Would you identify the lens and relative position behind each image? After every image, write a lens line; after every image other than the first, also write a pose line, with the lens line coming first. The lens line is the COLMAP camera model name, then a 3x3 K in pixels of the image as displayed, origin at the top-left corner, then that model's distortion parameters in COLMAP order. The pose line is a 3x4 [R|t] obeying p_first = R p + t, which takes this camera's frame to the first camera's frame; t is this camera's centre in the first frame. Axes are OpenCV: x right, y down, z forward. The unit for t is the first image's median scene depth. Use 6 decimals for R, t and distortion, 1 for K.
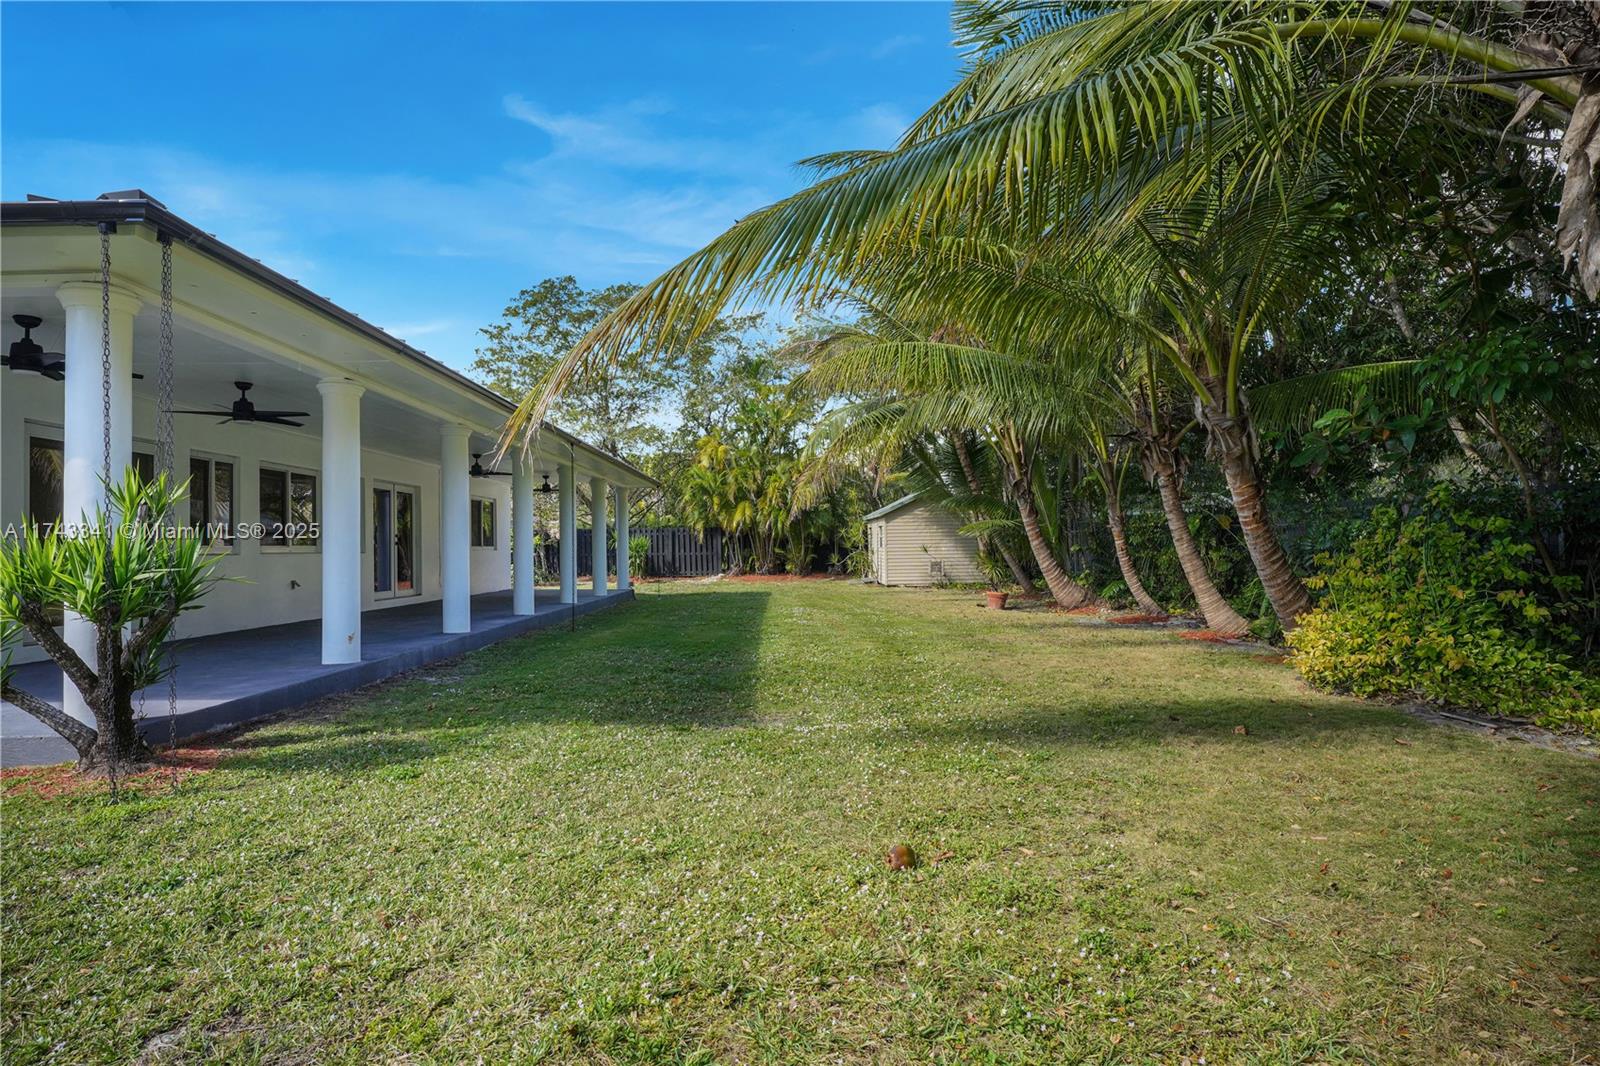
lens RADIAL K [[862.6, 0, 806.3], [0, 862.6, 532.2], [0, 0, 1]] dist [-0.008160, 0.000349]
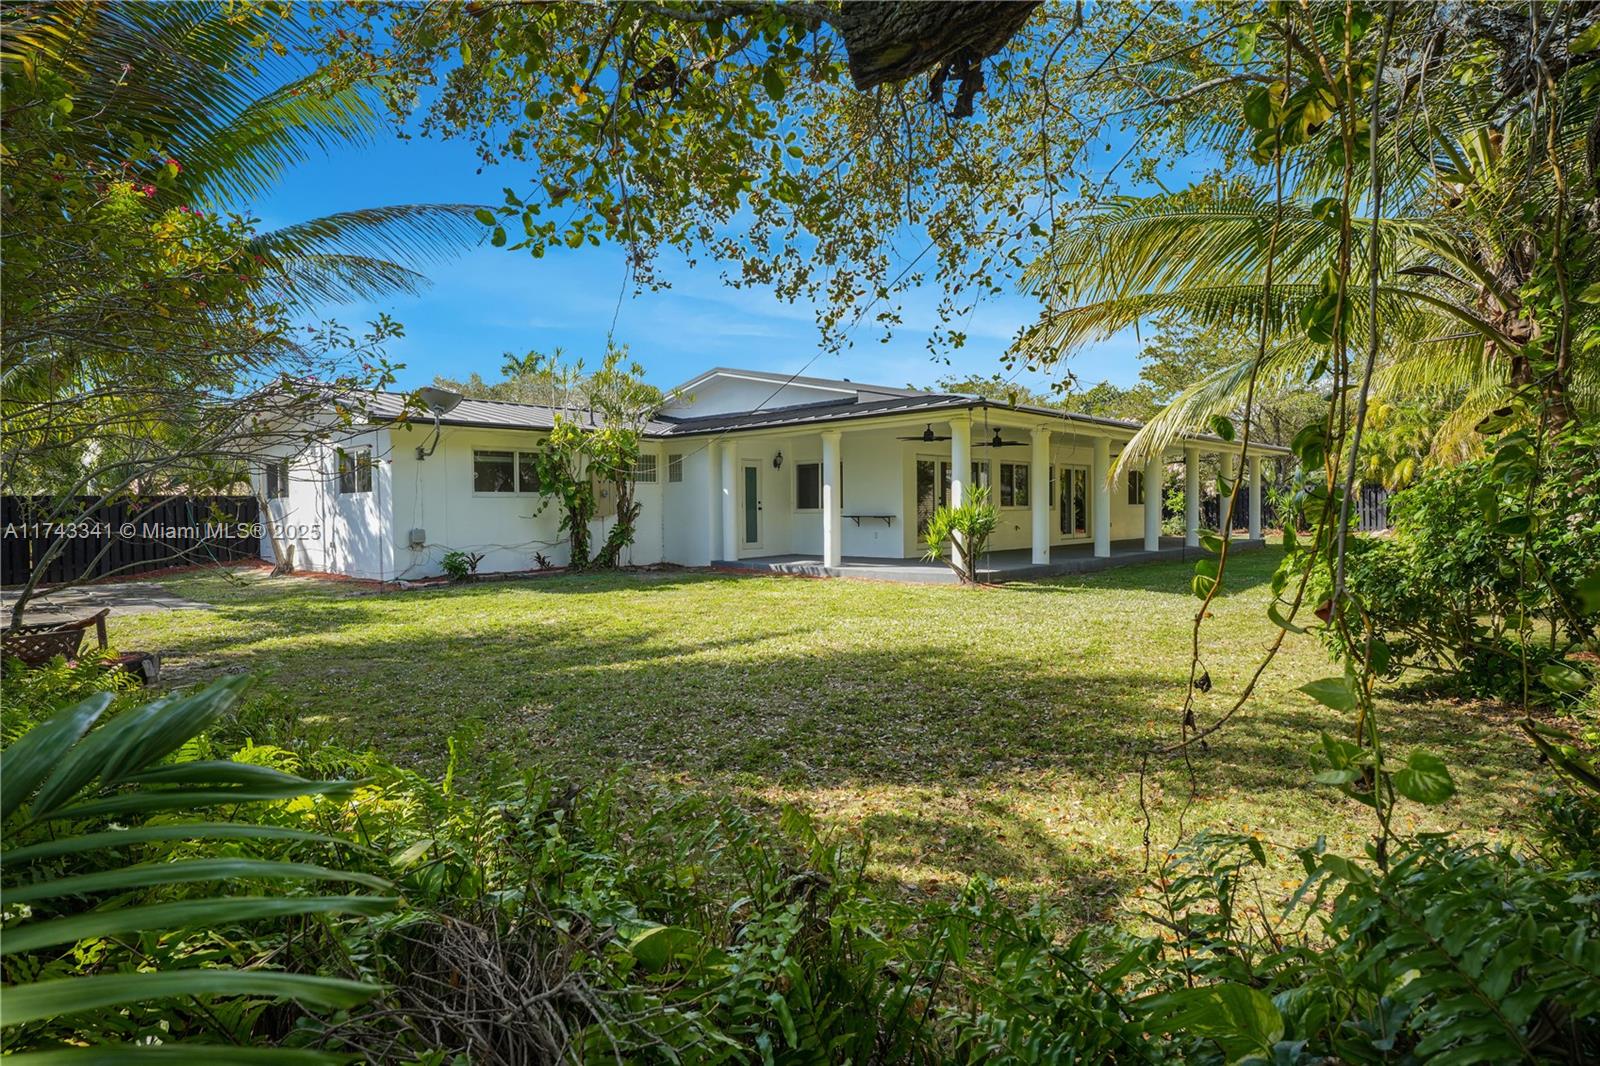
lens RADIAL K [[862.6, 0, 801.7], [0, 862.6, 523.5], [0, 0, 1]] dist [-0.008160, 0.000349]
pose [[0.716884, 0.021048, -0.696875, 0.221755], [0.011788, 0.999035, 0.042301, -0.020035], [0.697093, -0.038539, 0.715944, -0.398137]]
